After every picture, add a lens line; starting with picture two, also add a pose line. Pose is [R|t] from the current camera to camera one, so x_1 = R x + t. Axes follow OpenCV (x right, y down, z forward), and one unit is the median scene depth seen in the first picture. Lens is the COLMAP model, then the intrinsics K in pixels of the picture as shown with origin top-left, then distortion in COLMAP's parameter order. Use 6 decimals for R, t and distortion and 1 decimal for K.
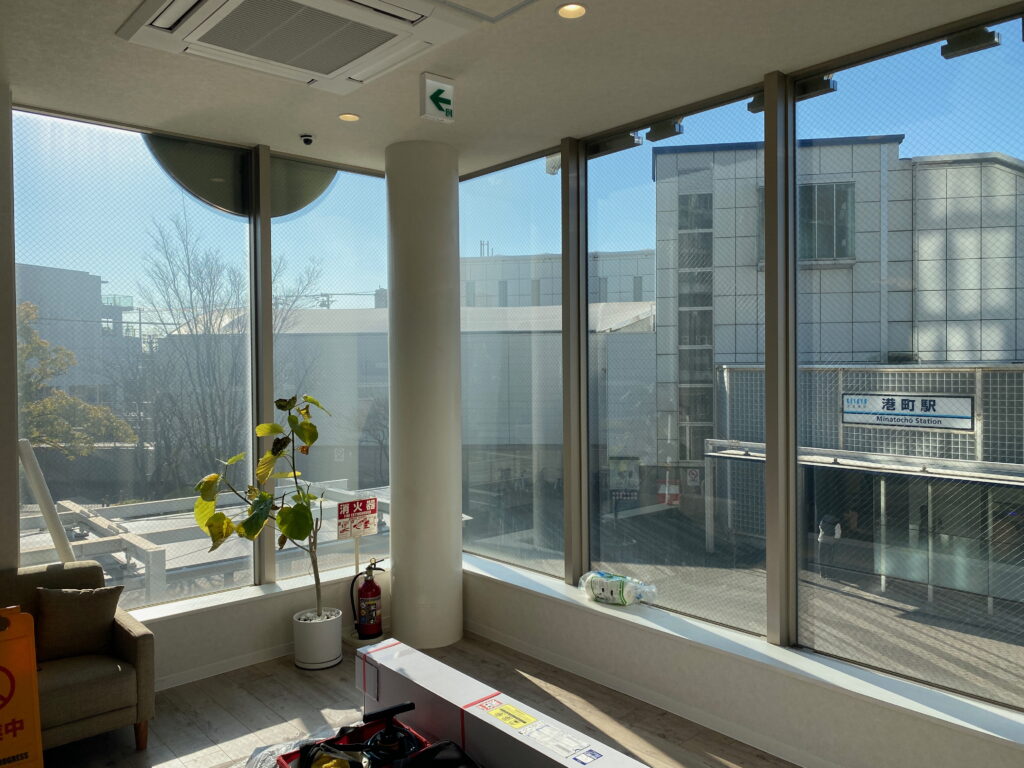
lens RADIAL K [[776.3, 0, 509.4], [0, 776.3, 383.1], [0, 0, 1]] dist [0.007353, -0.000740]
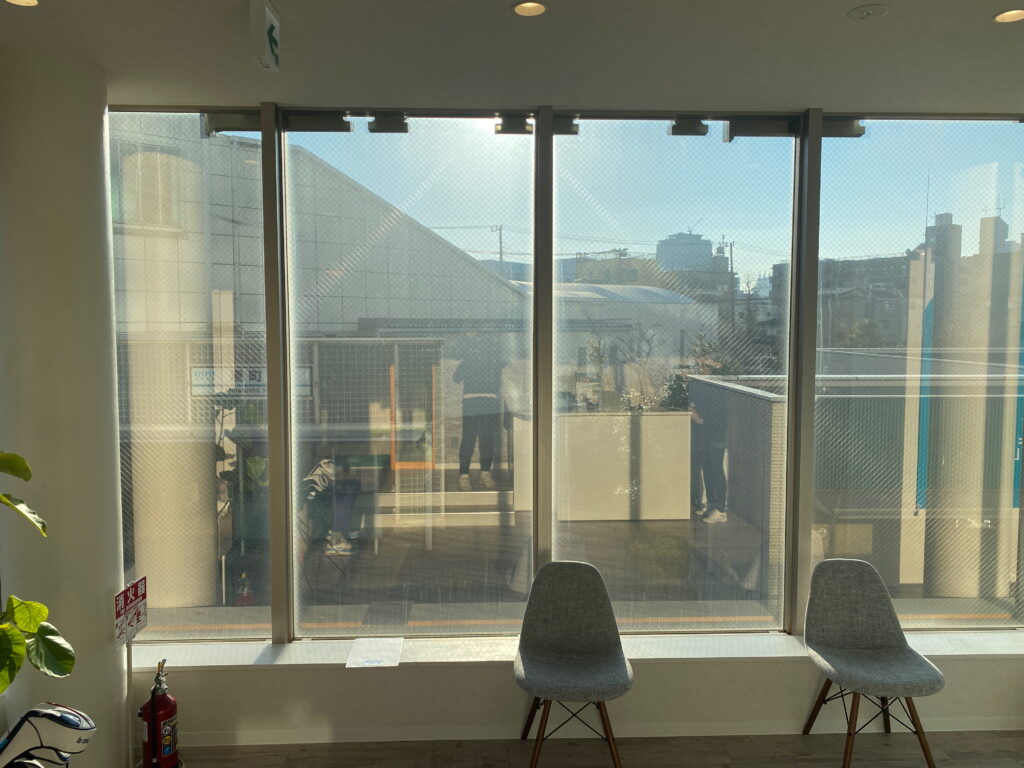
lens RADIAL K [[775.3, 0, 512.0], [0, 775.3, 384.0], [0, 0, 1]] dist [0.003899, -0.003395]
pose [[0.628730, -0.051318, 0.775929, -0.095108], [0.013659, 0.998395, 0.054963, -0.015123], [-0.777504, -0.023958, 0.628421, 0.067422]]
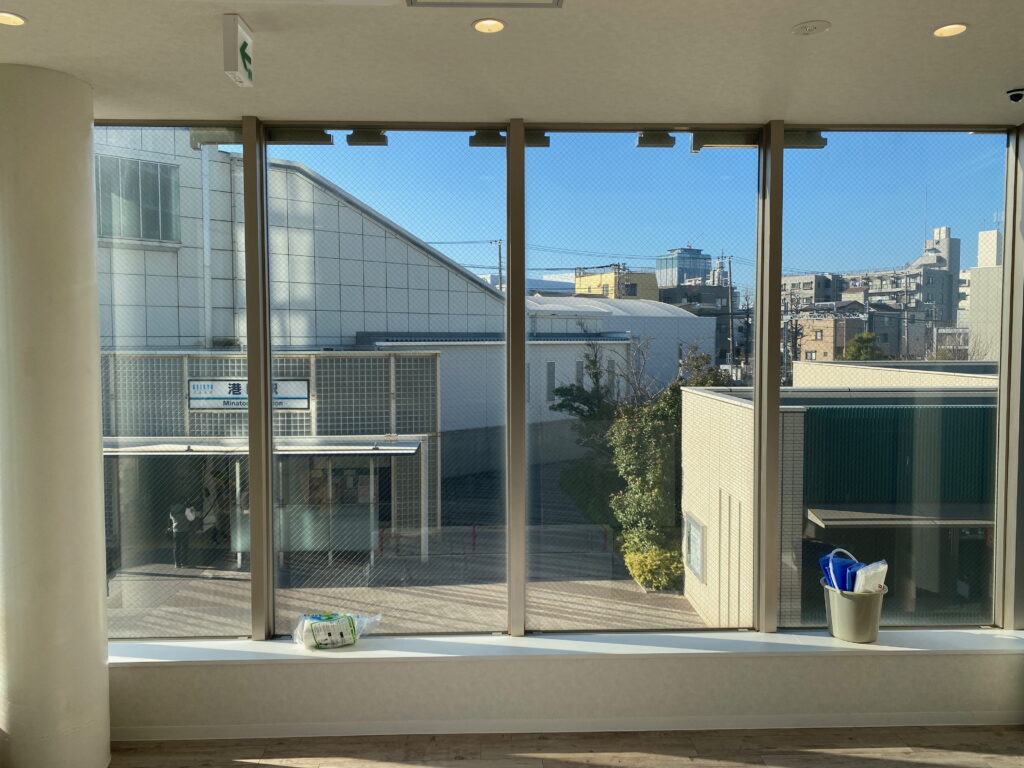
lens RADIAL K [[776.3, 0, 509.4], [0, 776.3, 383.1], [0, 0, 1]] dist [0.007353, -0.000740]
pose [[0.632333, -0.036389, 0.773841, -0.095791], [0.015243, 0.999287, 0.034535, -0.012183], [-0.774547, -0.010042, 0.632437, 0.057571]]
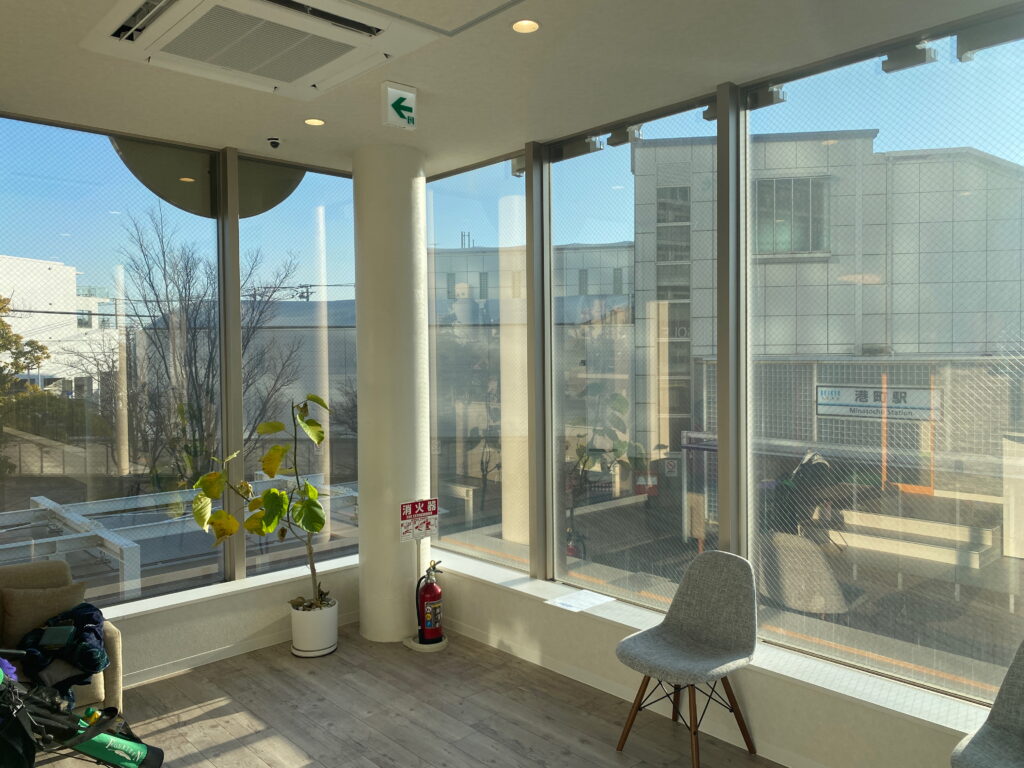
lens RADIAL K [[777.5, 0, 509.1], [0, 777.5, 380.9], [0, 0, 1]] dist [0.000949, 0.003141]
pose [[0.999735, -0.002087, 0.022910, 0.005094], [0.001892, 0.999962, 0.008539, -0.002384], [-0.022927, -0.008493, 0.999701, -0.005472]]
